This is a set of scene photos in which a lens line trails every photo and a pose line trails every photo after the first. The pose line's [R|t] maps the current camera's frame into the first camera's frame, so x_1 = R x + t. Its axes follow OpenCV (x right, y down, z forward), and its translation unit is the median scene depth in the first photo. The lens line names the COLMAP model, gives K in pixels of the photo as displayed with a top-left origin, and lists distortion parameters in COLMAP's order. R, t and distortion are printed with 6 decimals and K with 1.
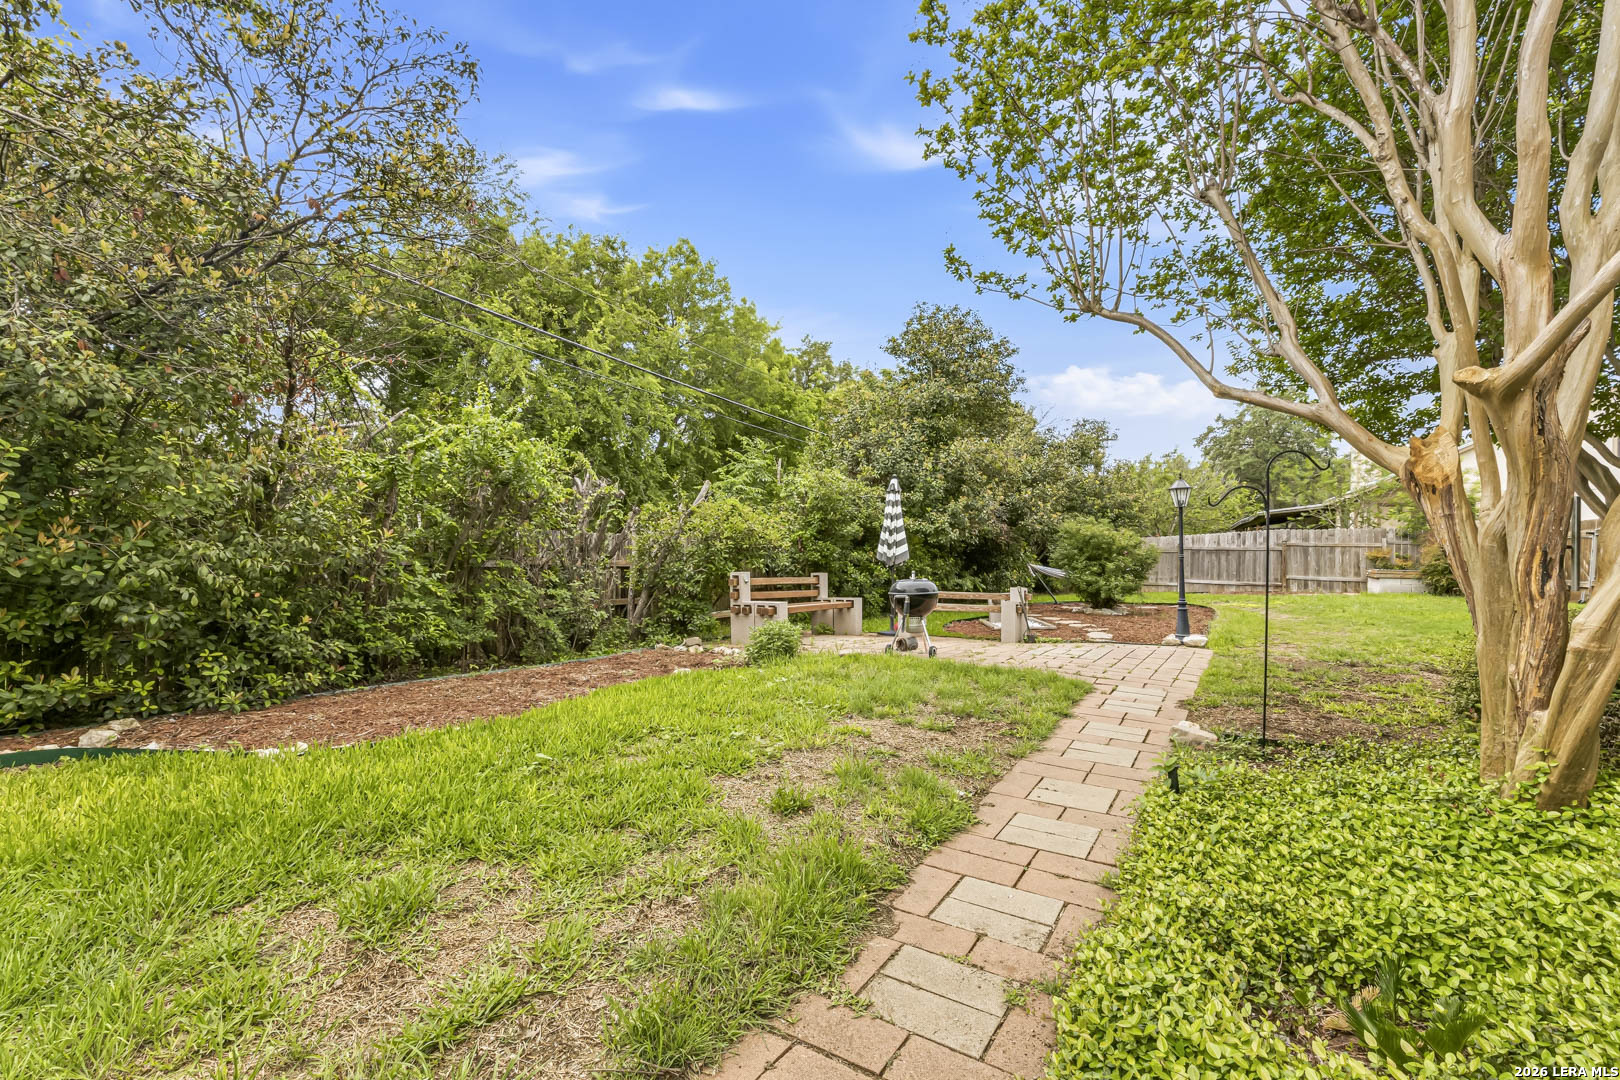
lens RADIAL K [[706.3, 0, 804.2], [0, 706.3, 549.4], [0, 0, 1]] dist [0.017709, 0.000305]
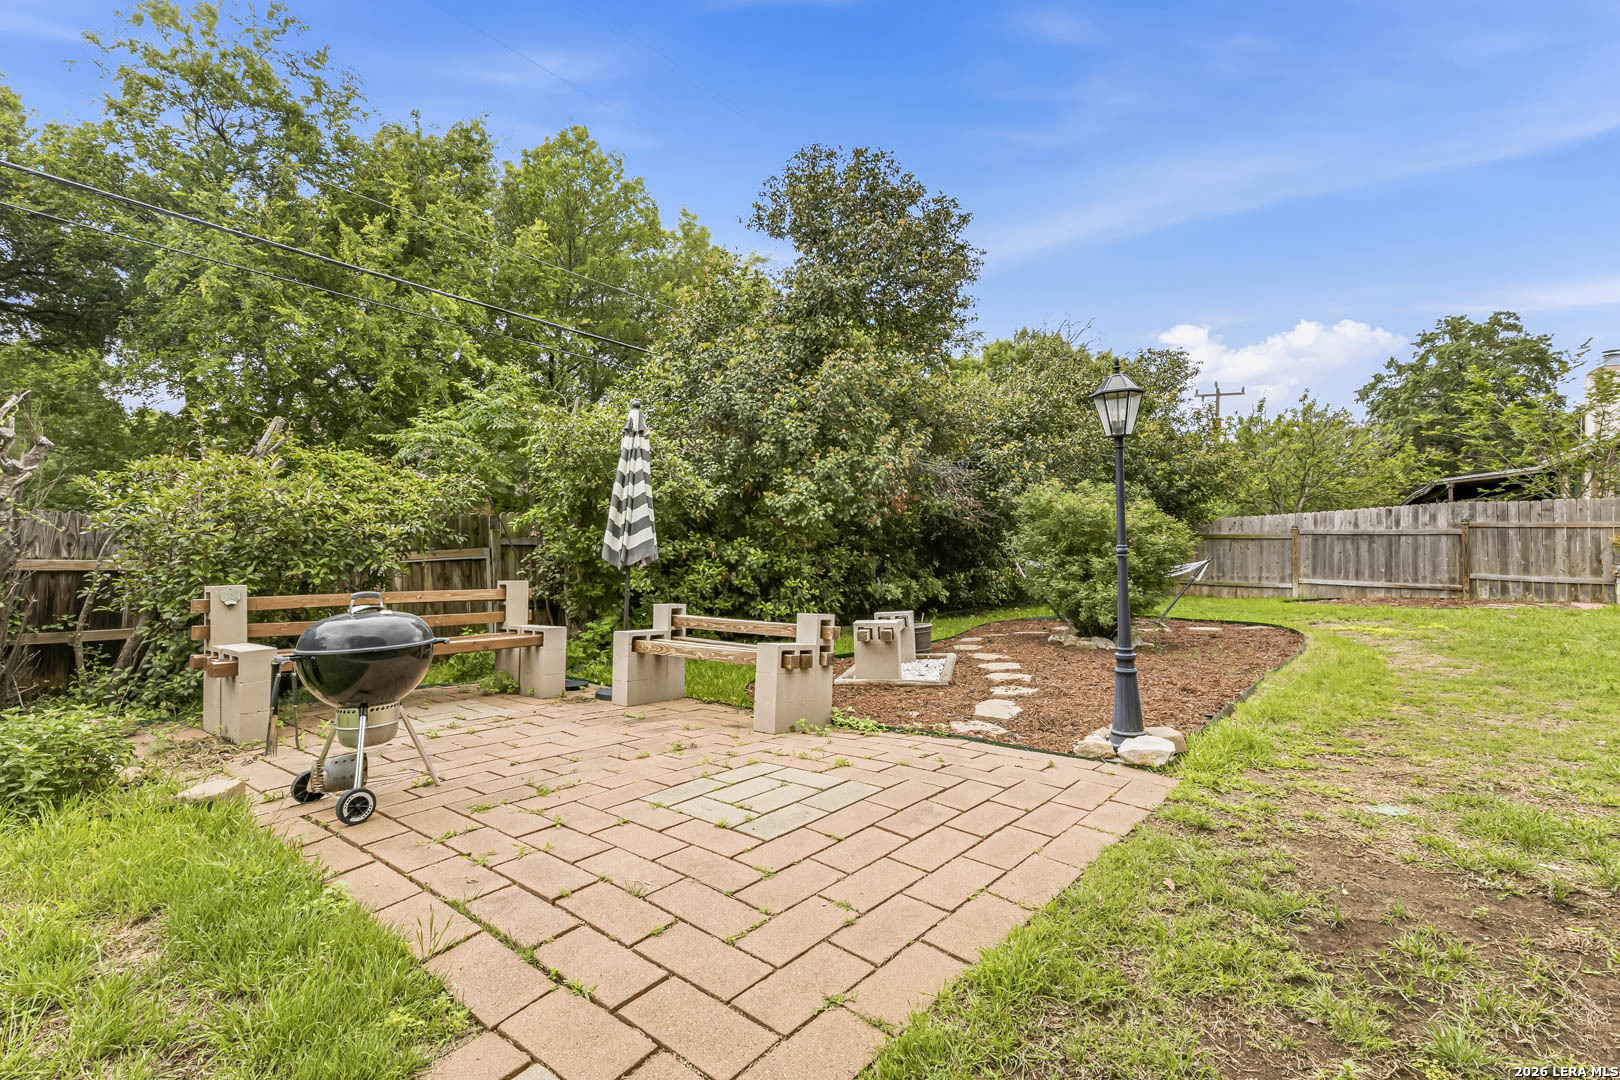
lens RADIAL K [[758.8, 0, 813.6], [0, 758.8, 530.1], [0, 0, 1]] dist [0.018907, 0.000206]
pose [[0.990829, -0.009116, -0.134816, 0.347920], [0.007664, 0.999907, -0.011287, 0.001797], [0.134906, 0.010150, 0.990806, 0.439588]]
